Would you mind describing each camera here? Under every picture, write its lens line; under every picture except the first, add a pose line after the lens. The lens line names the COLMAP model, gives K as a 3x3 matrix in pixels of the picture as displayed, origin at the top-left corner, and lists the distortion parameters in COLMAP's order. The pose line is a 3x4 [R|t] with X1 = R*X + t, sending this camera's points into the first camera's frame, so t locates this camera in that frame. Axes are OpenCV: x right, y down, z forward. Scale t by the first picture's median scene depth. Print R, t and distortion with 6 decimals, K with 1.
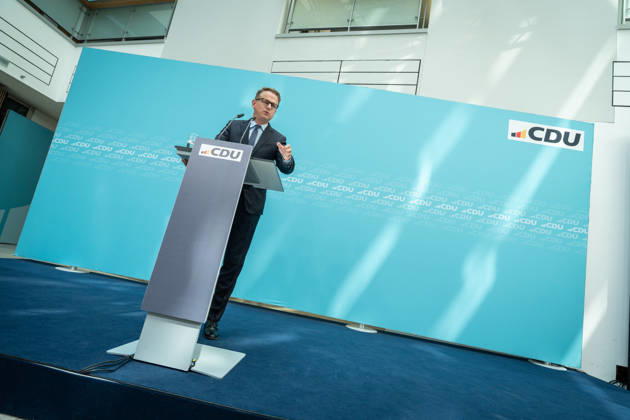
lens RADIAL K [[339.3, 0, 315.2], [0, 339.3, 210.8], [0, 0, 1]] dist [-0.023120, 0.005442]
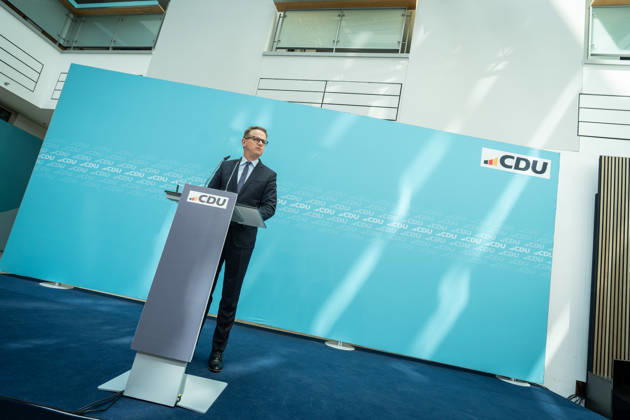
lens RADIAL K [[339.3, 0, 313.7], [0, 339.3, 209.5], [0, 0, 1]] dist [-0.023120, 0.005442]
pose [[0.999127, 0.016804, 0.038249, 0.008262], [-0.016552, 0.999839, -0.006892, -0.060924], [-0.038359, 0.006253, 0.999244, -0.041249]]
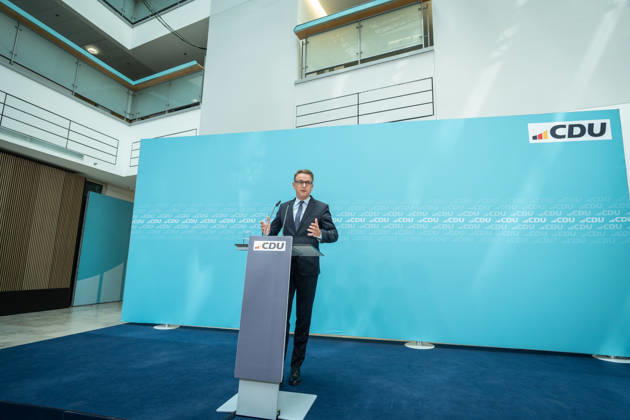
lens RADIAL K [[339.3, 0, 315.1], [0, 339.3, 210.6], [0, 0, 1]] dist [-0.023120, 0.005442]
pose [[0.971463, -0.186459, -0.146602, 0.047268], [0.184404, 0.982463, -0.027608, -0.104502], [0.149178, -0.000213, 0.988810, -0.114905]]
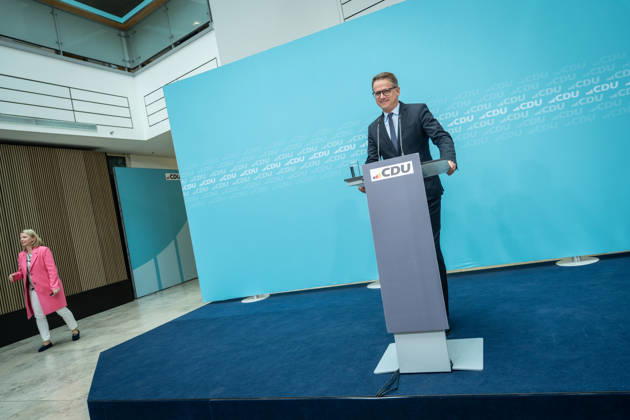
lens RADIAL K [[425.5, 0, 317.6], [0, 425.5, 210.2], [0, 0, 1]] dist [-0.006500, -0.000787]
pose [[0.879807, -0.354138, -0.317060, -0.048537], [0.401334, 0.910857, 0.096282, -0.122230], [0.254699, -0.211956, 0.943506, -0.125541]]
